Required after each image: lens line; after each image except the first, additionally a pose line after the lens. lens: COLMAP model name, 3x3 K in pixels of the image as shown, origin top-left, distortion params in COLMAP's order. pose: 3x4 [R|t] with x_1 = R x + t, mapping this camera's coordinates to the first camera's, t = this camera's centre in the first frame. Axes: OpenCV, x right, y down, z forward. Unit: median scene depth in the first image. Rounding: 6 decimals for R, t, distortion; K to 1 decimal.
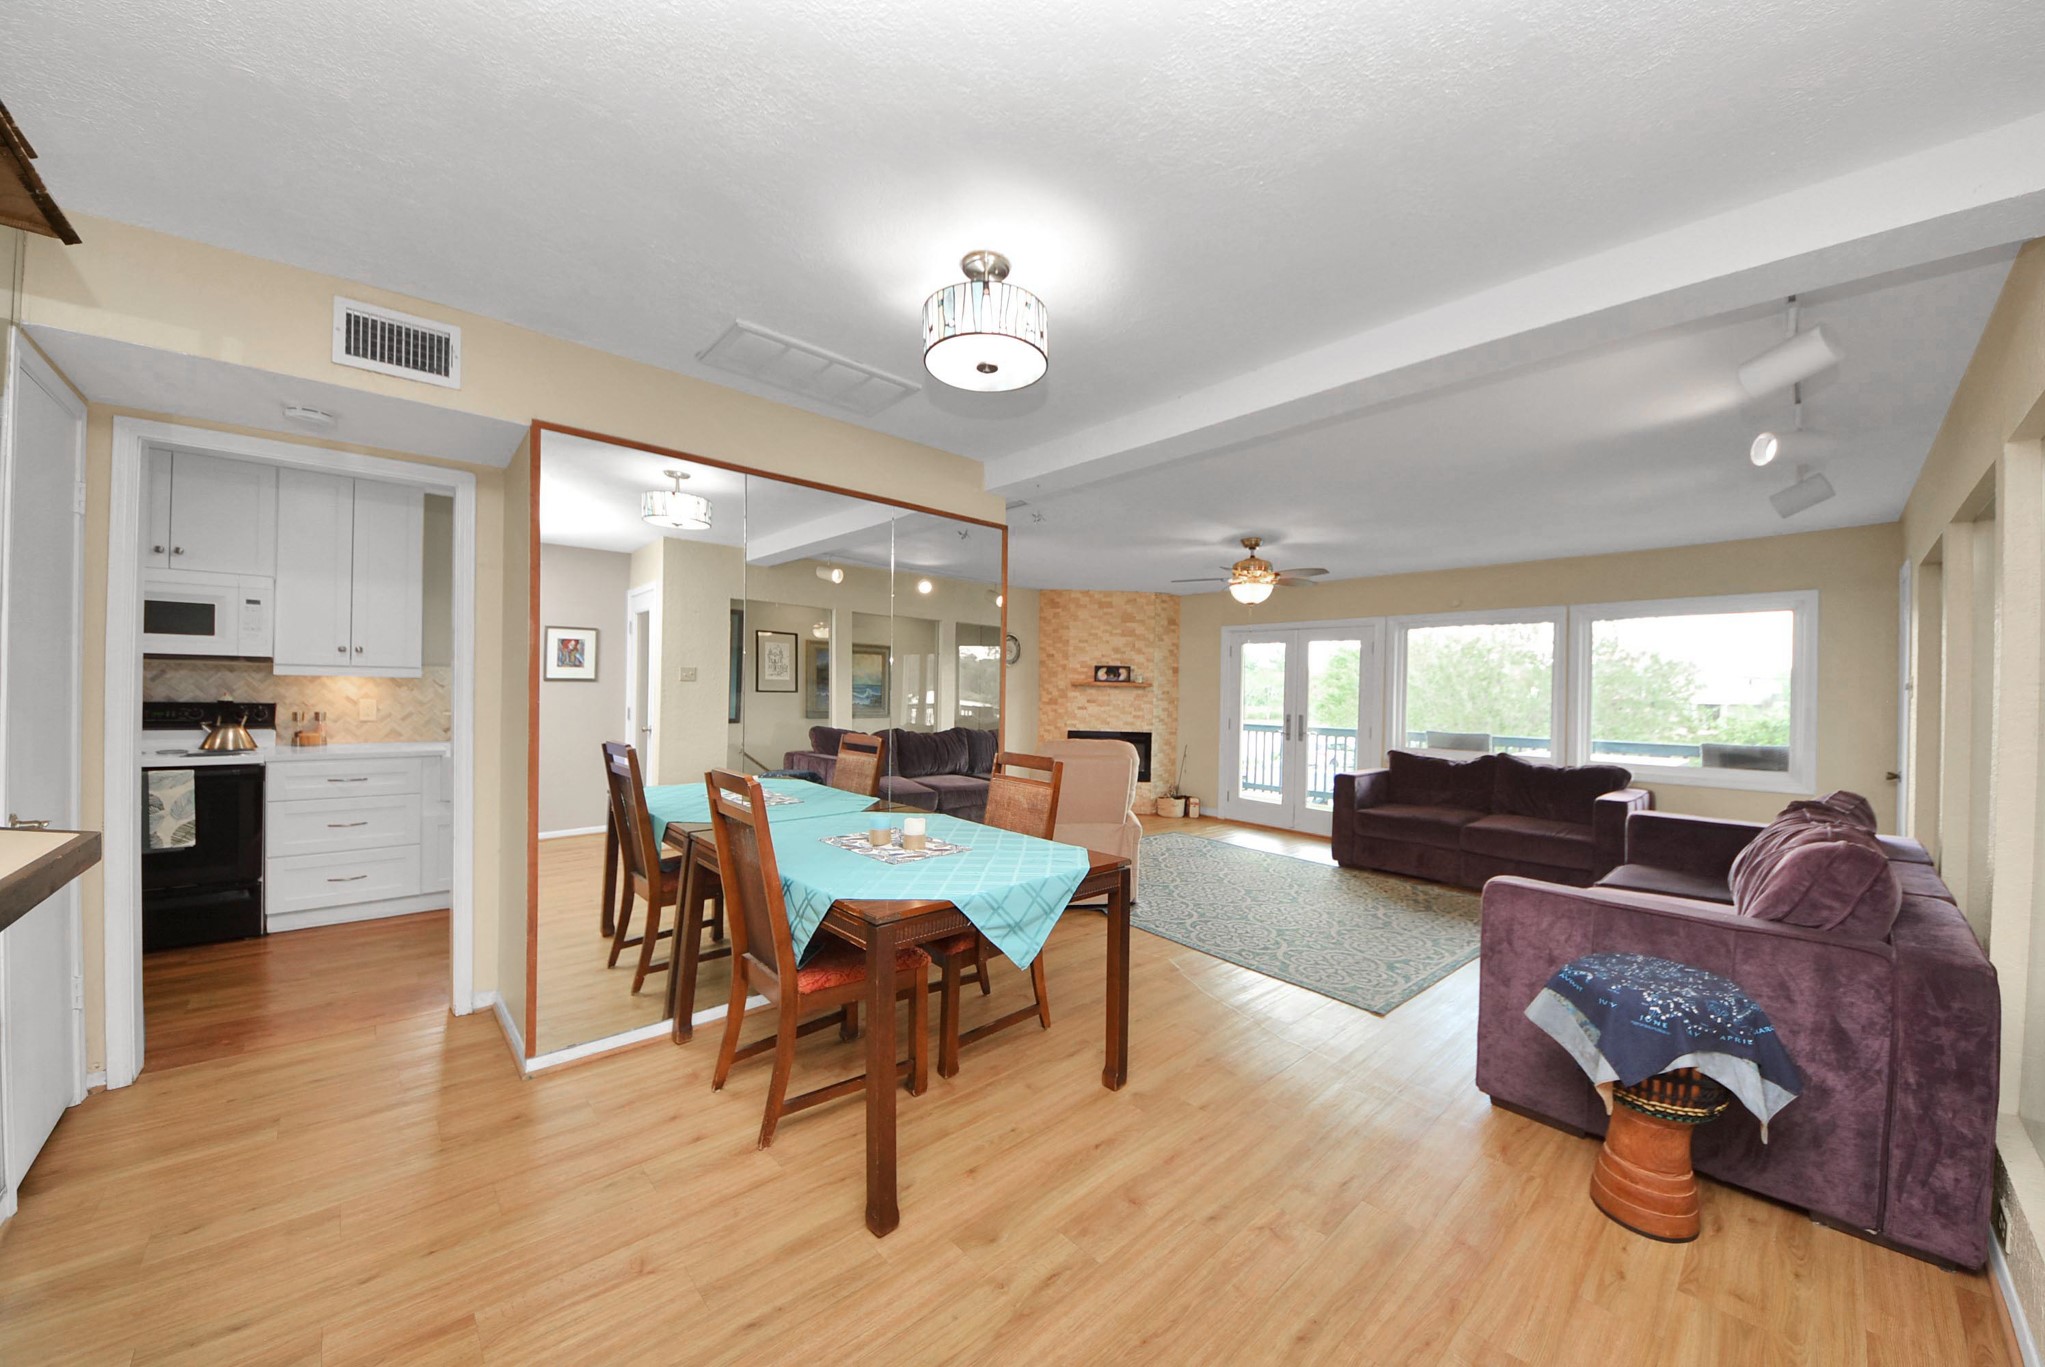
lens RADIAL K [[717.1, 0, 1039.6], [0, 717.1, 690.5], [0, 0, 1]] dist [0.000140, -0.000075]
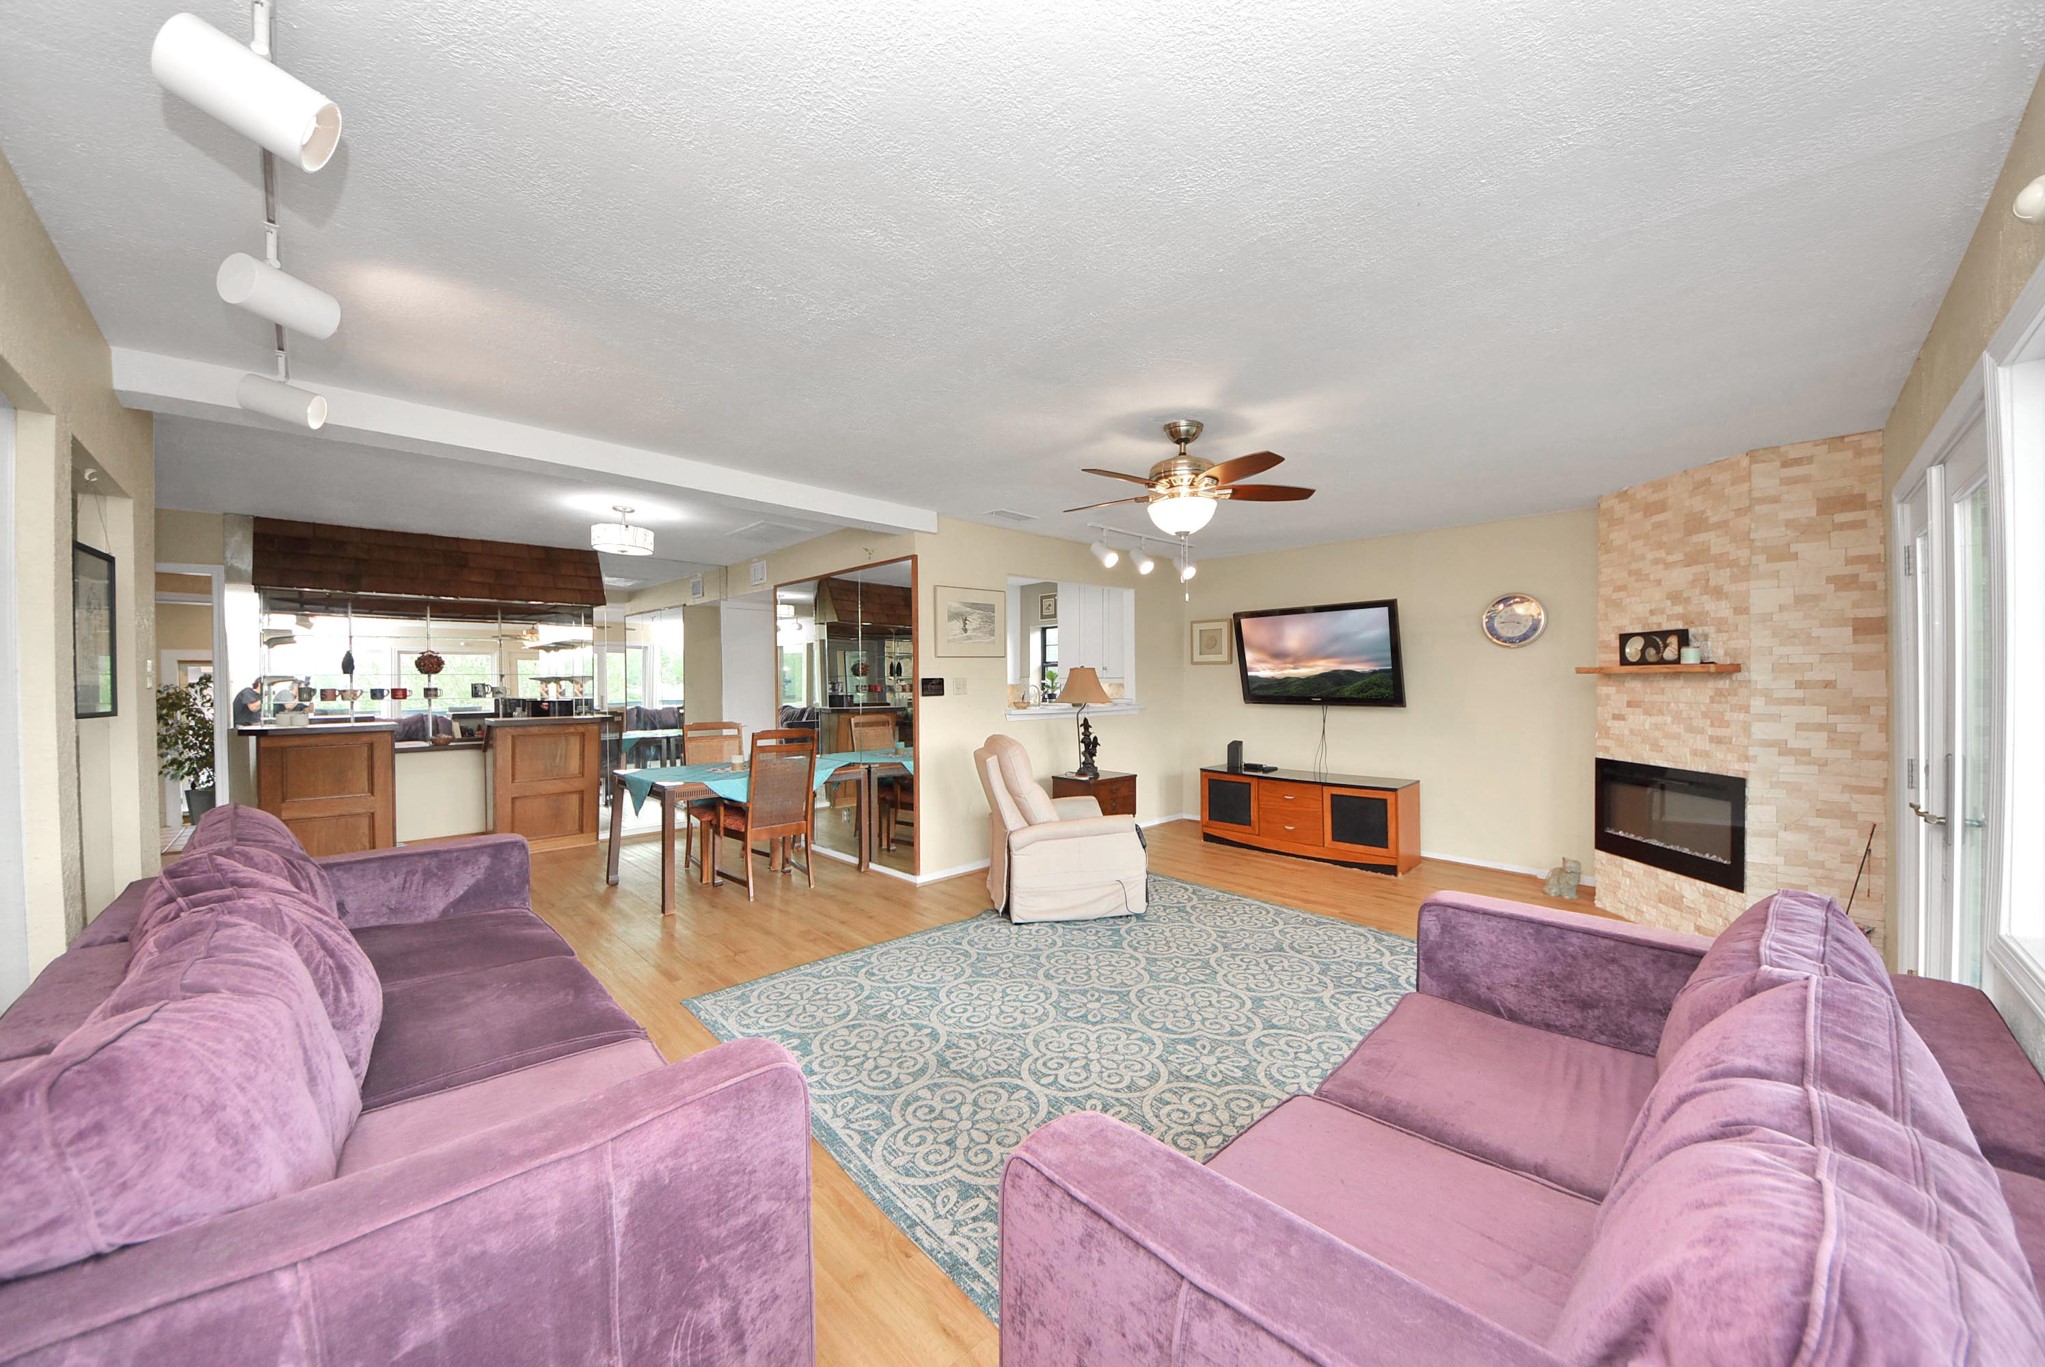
lens RADIAL K [[743.1, 0, 1035.5], [0, 743.1, 689.2], [0, 0, 1]] dist [0.000107, -0.000093]
pose [[0.029448, -0.013521, -0.999475, 0.594473], [-0.003637, 0.999900, -0.013634, 0.013440], [0.999560, 0.004036, 0.029396, 0.568779]]
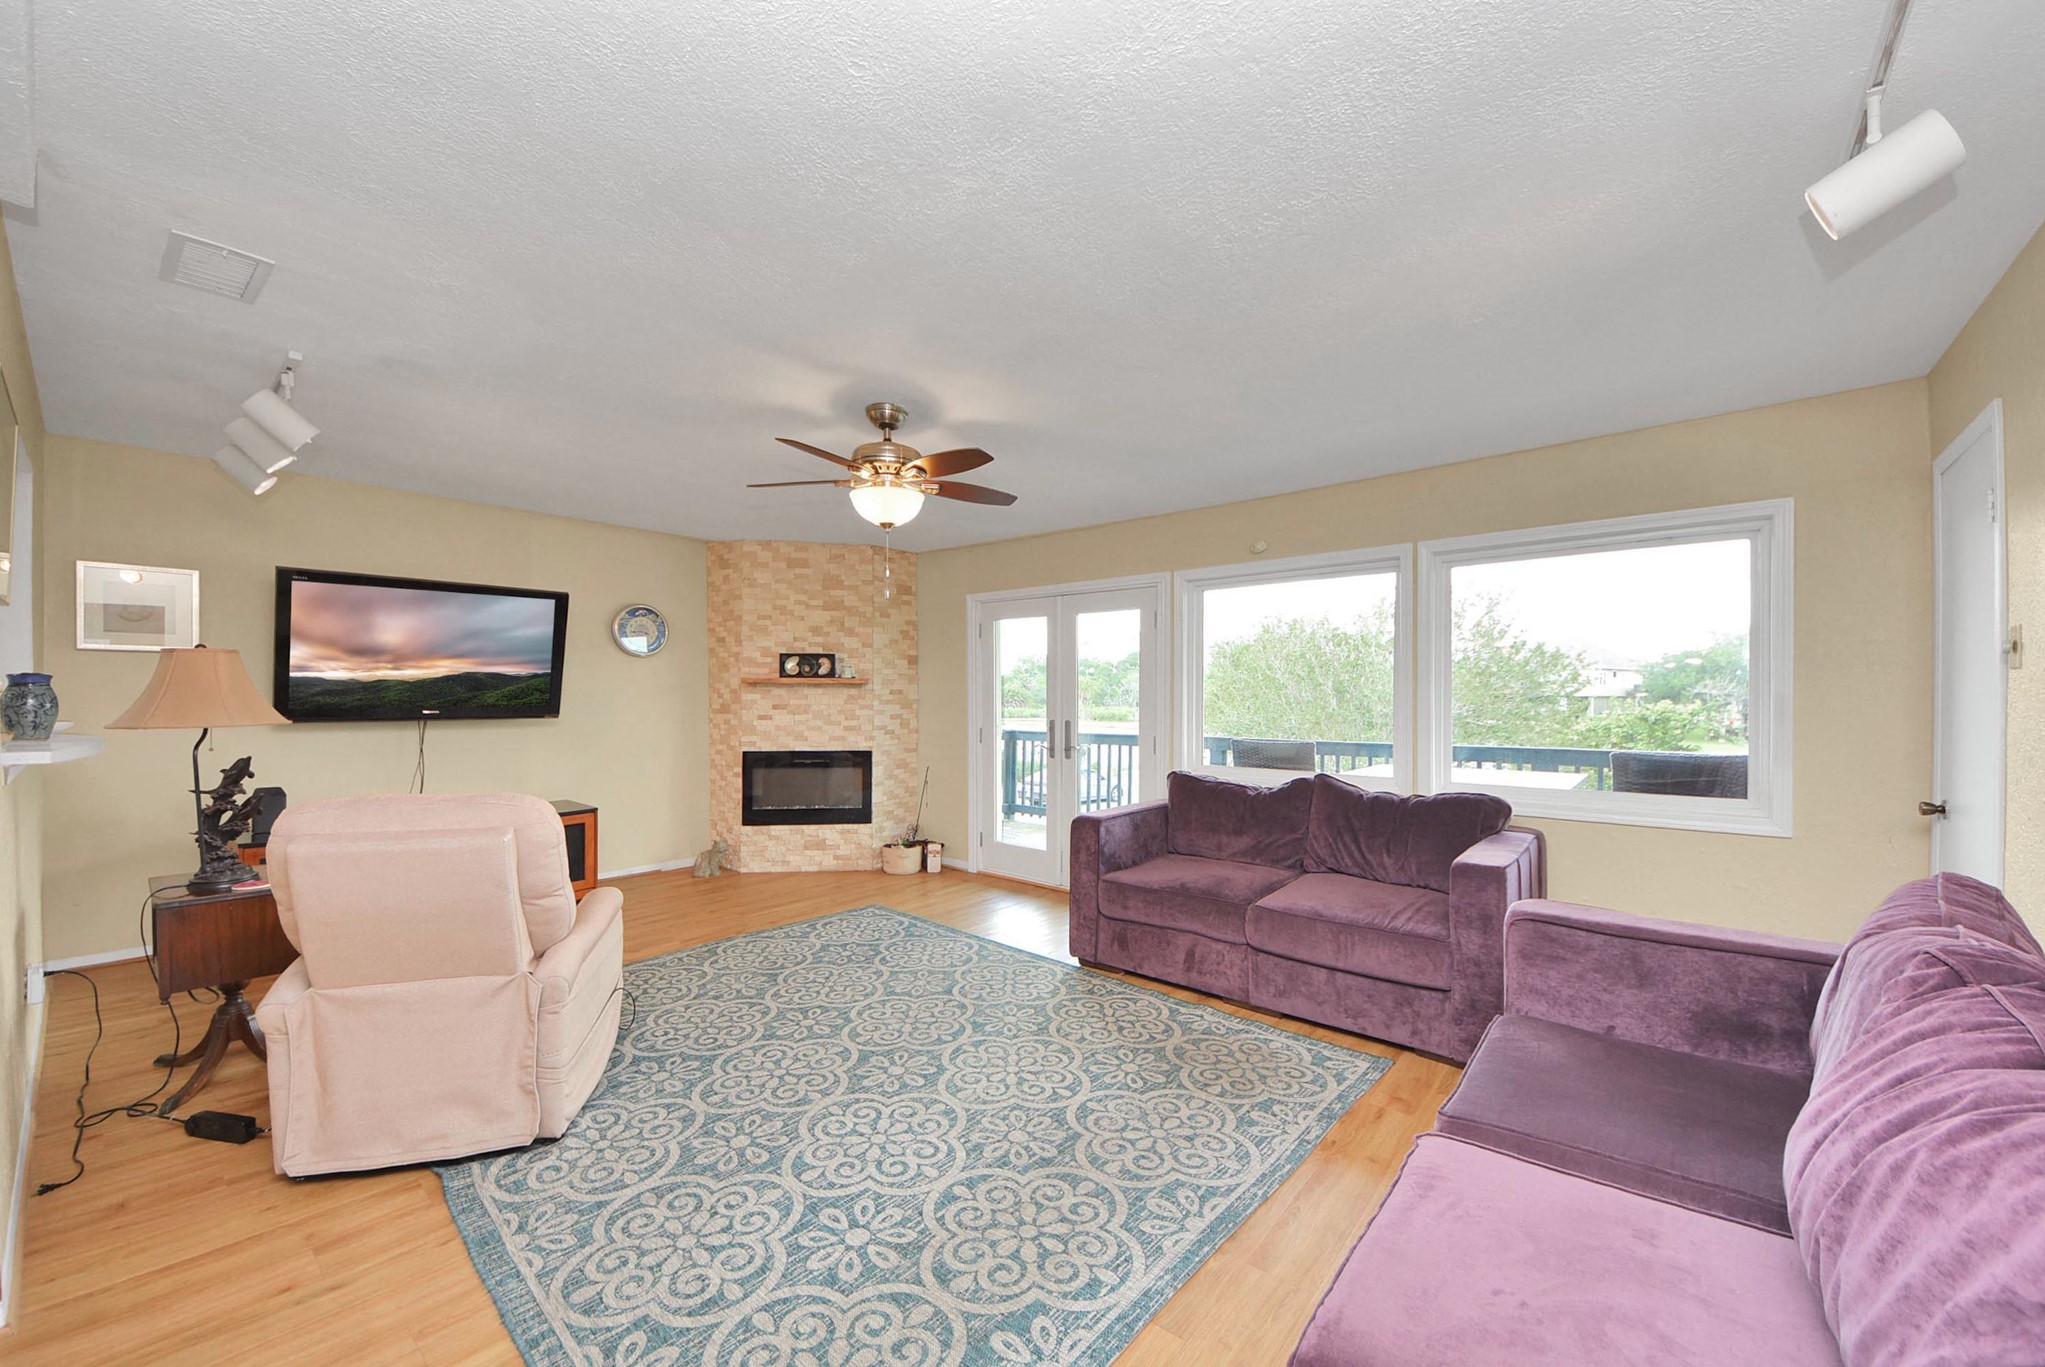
lens RADIAL K [[760.0, 0, 1043.5], [0, 760.0, 696.4], [0, 0, 1]] dist [0.025030, -0.000105]
pose [[0.989478, -0.020683, 0.143198, 0.217958], [0.020406, 0.999786, 0.003402, 0.008060], [-0.143238, -0.000444, 0.989688, 0.261946]]
